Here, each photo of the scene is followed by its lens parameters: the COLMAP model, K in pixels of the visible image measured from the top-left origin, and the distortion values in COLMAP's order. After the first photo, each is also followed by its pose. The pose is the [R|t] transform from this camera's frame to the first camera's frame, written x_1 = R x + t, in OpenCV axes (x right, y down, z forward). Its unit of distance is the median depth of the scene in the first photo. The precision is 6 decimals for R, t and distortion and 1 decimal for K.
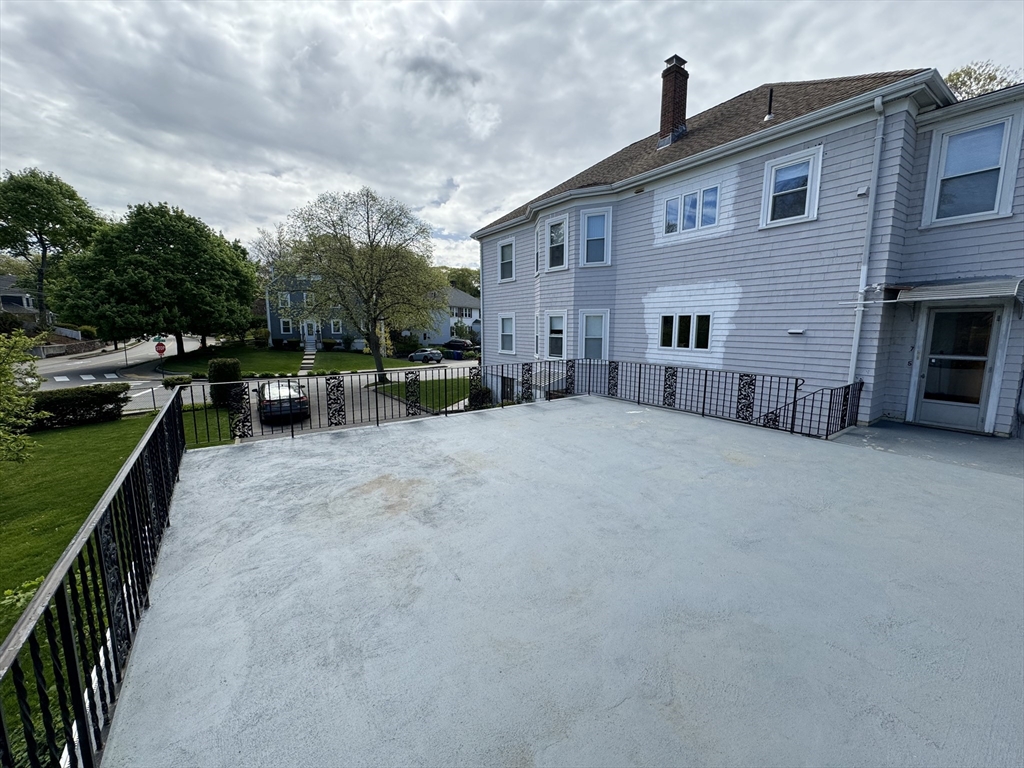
lens RADIAL K [[408.7, 0, 509.4], [0, 408.7, 381.9], [0, 0, 1]] dist [-0.001497, 0.000778]
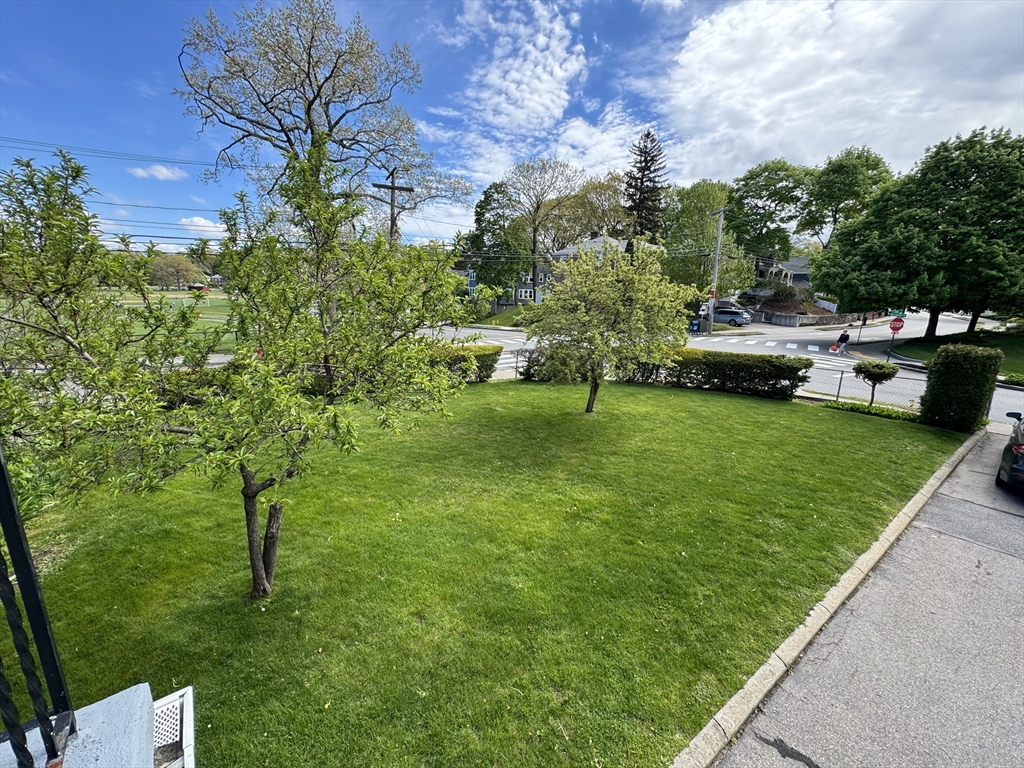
lens RADIAL K [[408.7, 0, 510.0], [0, 408.7, 384.1], [0, 0, 1]] dist [-0.001497, 0.000778]
pose [[0.067561, 0.220711, -0.972996, -0.096801], [-0.167060, 0.963959, 0.207061, -0.008716], [0.983629, 0.148559, 0.101998, 0.177333]]
